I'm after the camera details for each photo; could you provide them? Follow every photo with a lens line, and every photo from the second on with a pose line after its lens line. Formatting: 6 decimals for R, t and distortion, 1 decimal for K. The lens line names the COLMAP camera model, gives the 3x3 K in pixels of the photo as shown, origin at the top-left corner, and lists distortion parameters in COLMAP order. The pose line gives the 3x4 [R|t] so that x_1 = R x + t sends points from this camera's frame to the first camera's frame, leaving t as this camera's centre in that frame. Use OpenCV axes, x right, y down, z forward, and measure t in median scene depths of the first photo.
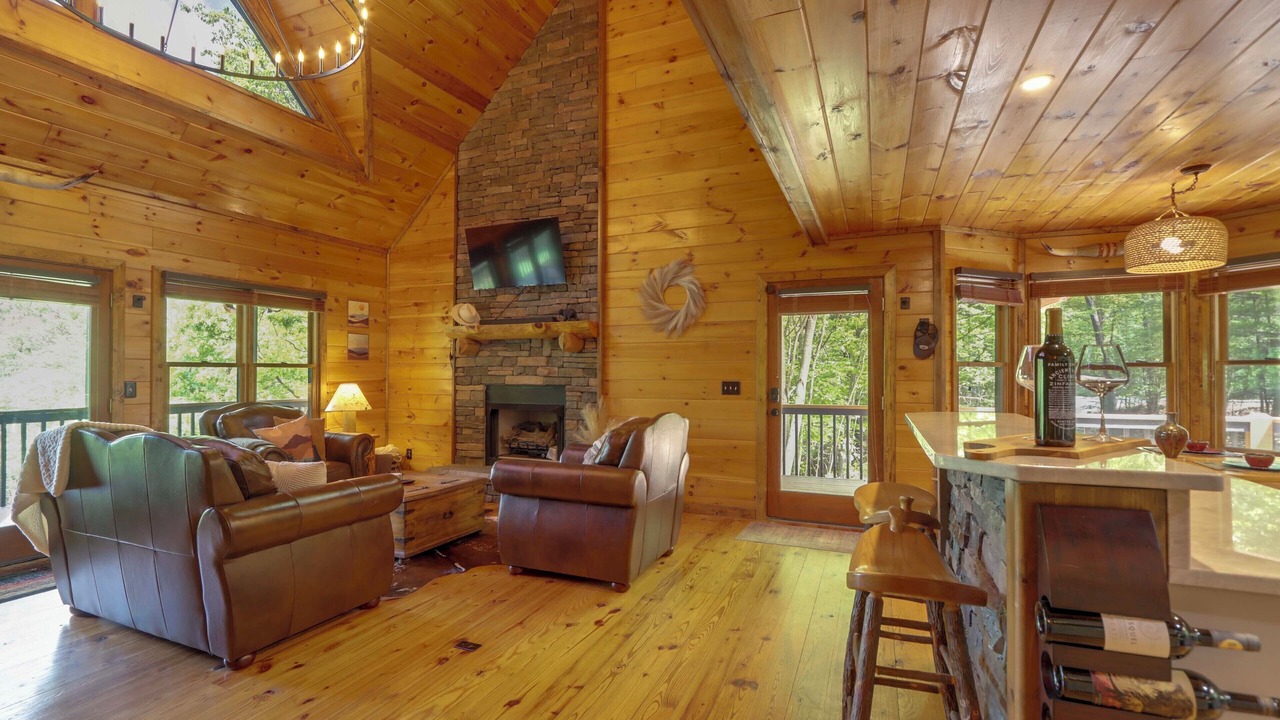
lens RADIAL K [[589.6, 0, 633.9], [0, 589.6, 358.0], [0, 0, 1]] dist [-0.000810, -0.000258]
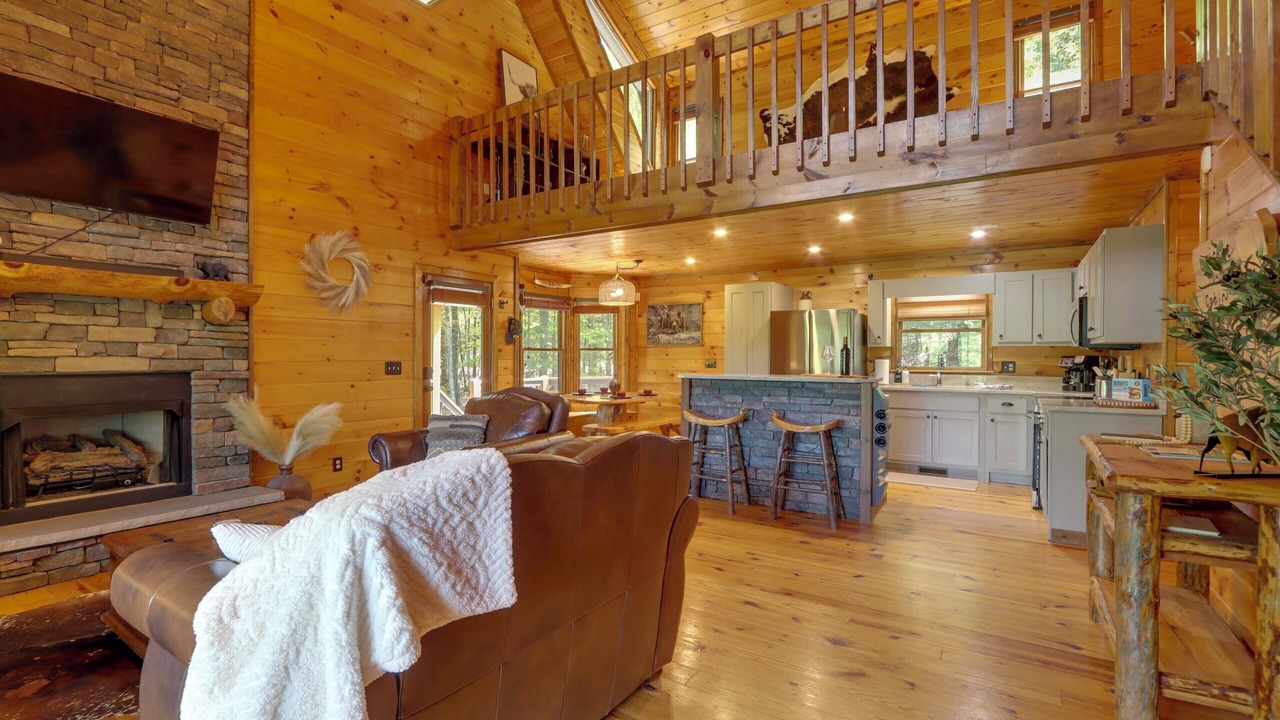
lens RADIAL K [[589.6, 0, 638.2], [0, 589.6, 360.1], [0, 0, 1]] dist [-0.000810, -0.000258]
pose [[0.164546, -0.005488, 0.986354, -0.754390], [-0.019941, 0.999762, 0.008889, 0.017939], [-0.986168, -0.021132, 0.164398, 0.385993]]
